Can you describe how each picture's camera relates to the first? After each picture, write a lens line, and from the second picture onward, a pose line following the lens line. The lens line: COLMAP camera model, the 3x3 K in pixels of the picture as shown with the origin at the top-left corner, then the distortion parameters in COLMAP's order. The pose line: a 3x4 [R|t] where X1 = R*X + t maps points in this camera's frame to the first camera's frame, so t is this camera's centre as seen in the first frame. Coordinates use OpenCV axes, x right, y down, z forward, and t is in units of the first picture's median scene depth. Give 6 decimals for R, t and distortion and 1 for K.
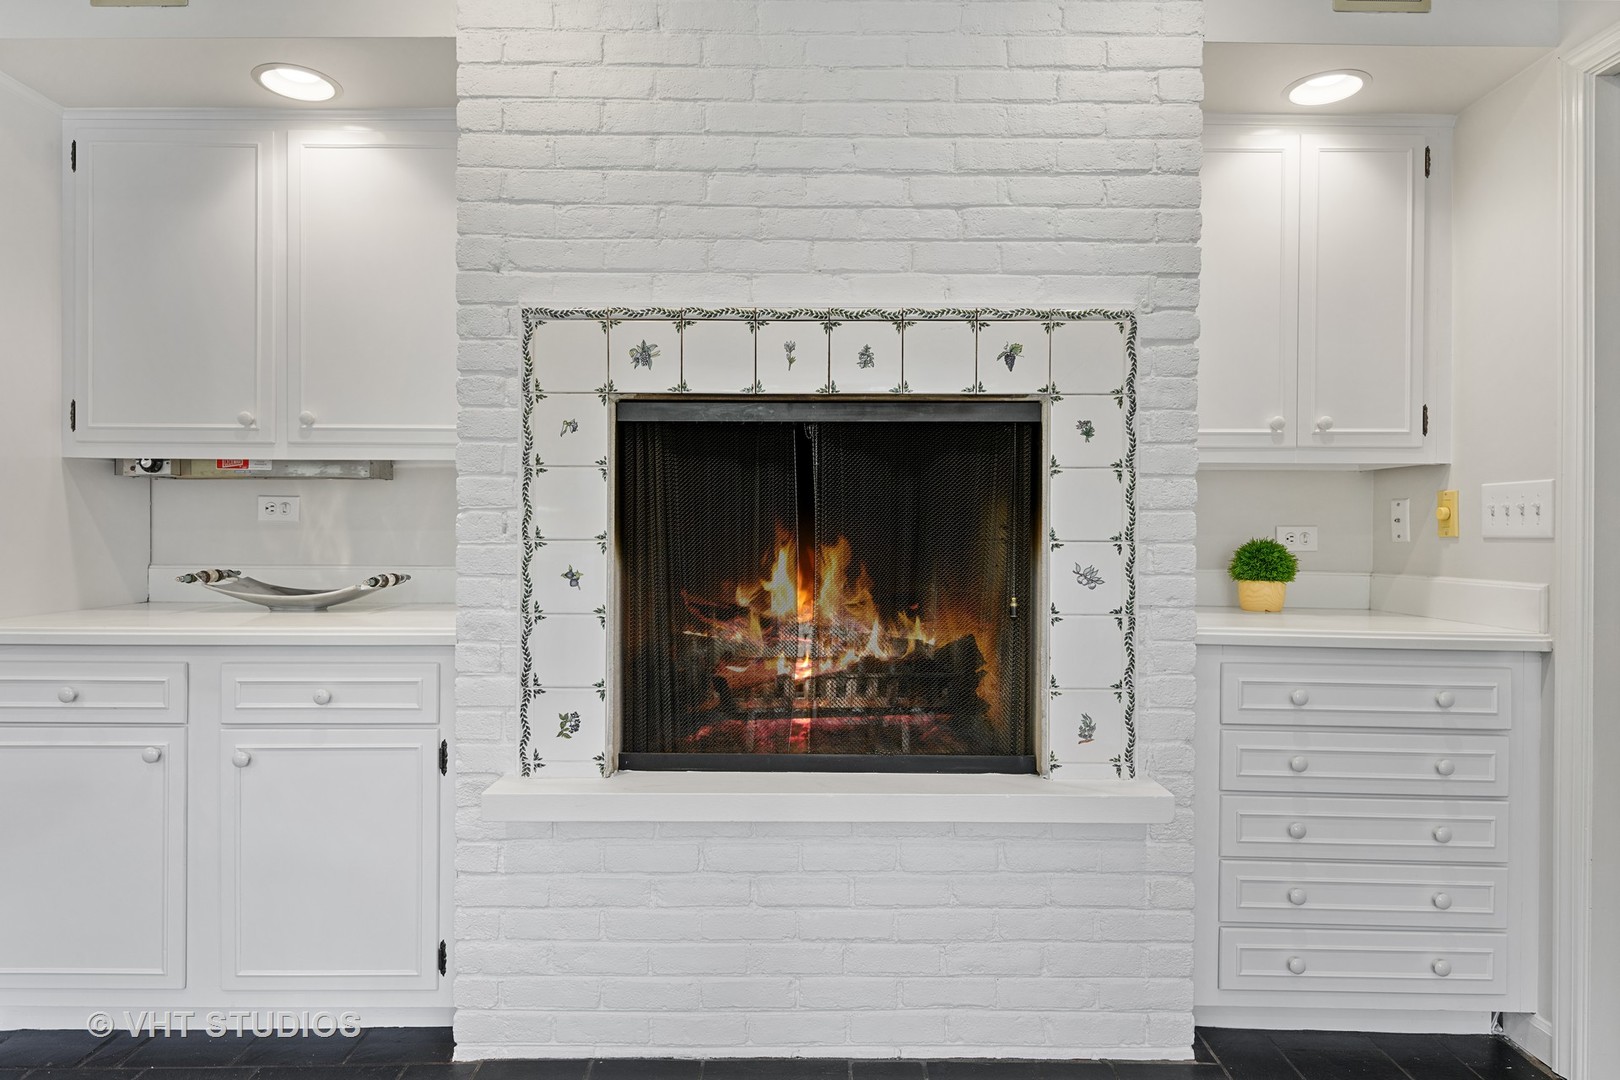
lens RADIAL K [[960.4, 0, 818.2], [0, 960.4, 526.0], [0, 0, 1]] dist [0.037058, -0.045970]
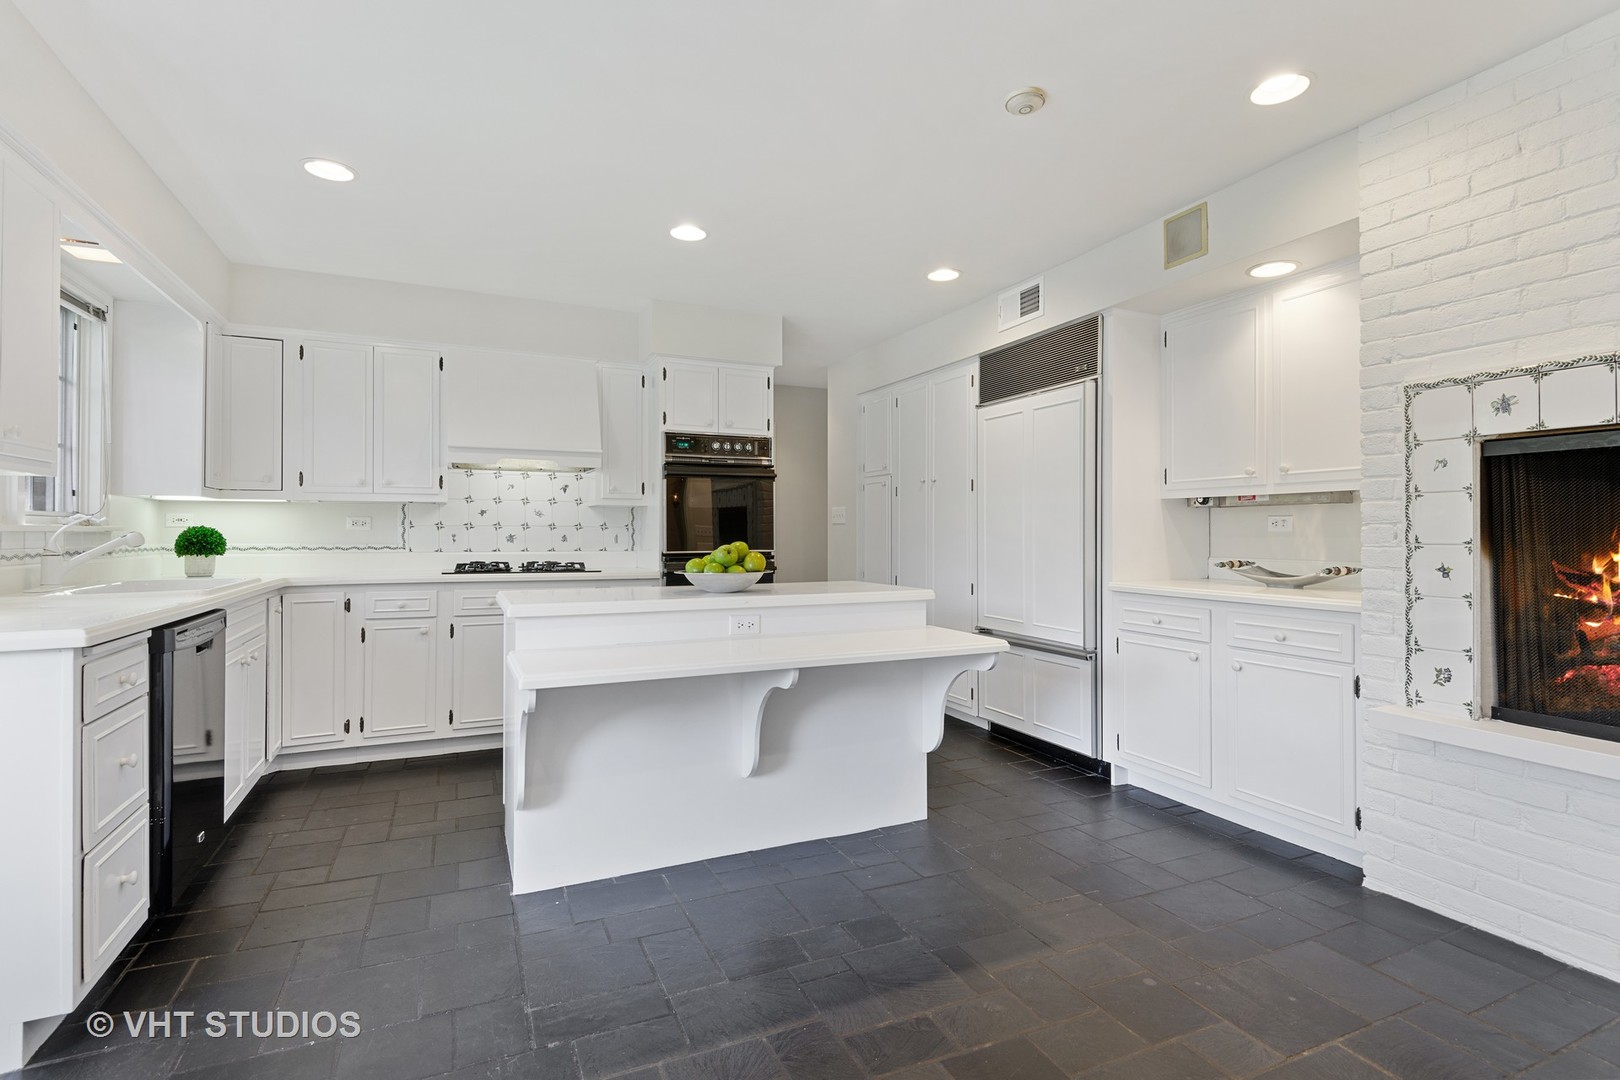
lens RADIAL K [[774.6, 0, 812.5], [0, 774.6, 531.1], [0, 0, 1]] dist [0.010533, -0.000338]
pose [[0.401248, -0.005132, -0.915955, 0.409823], [-0.000137, 0.999984, -0.005662, 0.001526], [0.915970, 0.002397, 0.401241, -0.291633]]
